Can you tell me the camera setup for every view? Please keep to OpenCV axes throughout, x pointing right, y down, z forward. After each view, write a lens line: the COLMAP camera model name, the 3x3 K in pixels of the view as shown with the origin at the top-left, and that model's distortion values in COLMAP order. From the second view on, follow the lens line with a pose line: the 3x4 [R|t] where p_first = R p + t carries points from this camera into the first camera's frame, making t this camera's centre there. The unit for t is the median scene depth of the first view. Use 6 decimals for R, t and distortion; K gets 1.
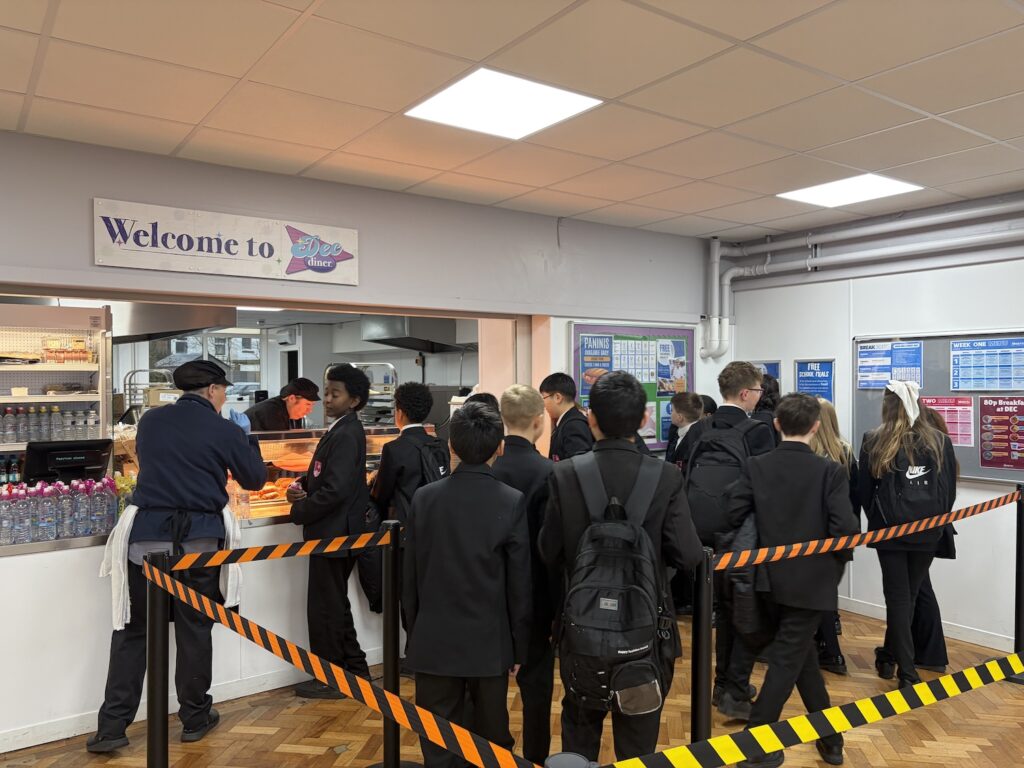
lens RADIAL K [[774.9, 0, 512.5], [0, 774.9, 383.8], [0, 0, 1]] dist [0.003725, 0.001734]
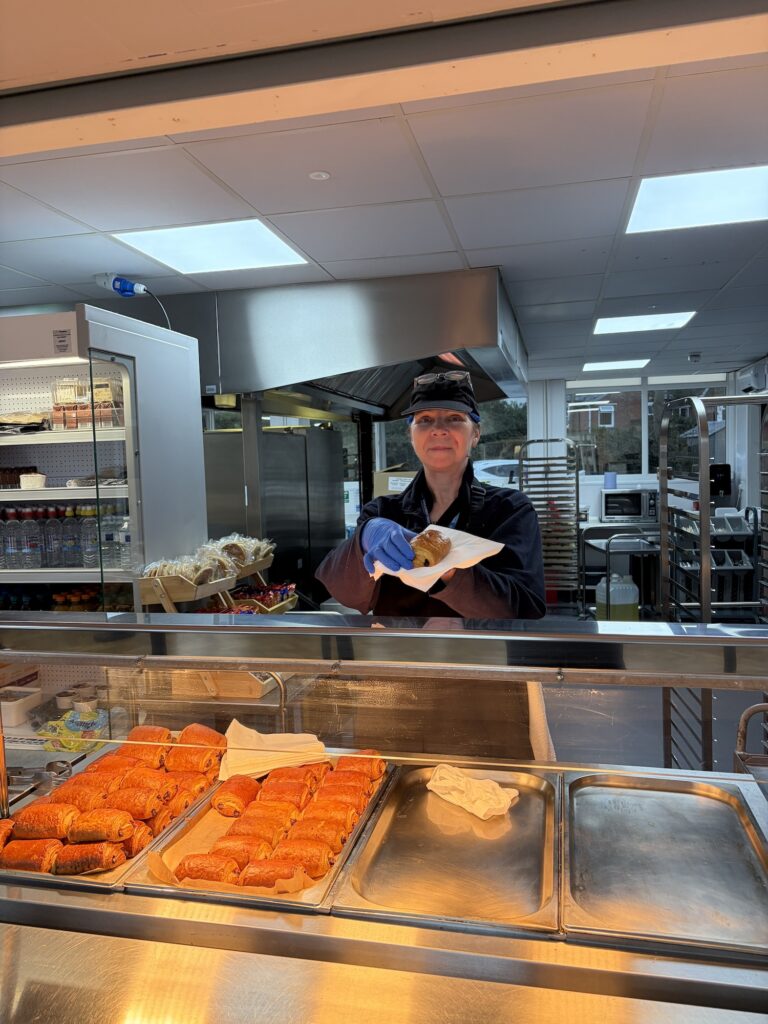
lens RADIAL K [[774.9, 0, 383.5], [0, 774.9, 511.8], [0, 0, 1]] dist [0.003725, 0.001734]
pose [[0.667614, 0.024437, -0.744107, -0.027477], [0.029926, 0.997773, 0.059618, 0.005830], [0.743906, -0.062070, 0.665395, 0.797778]]
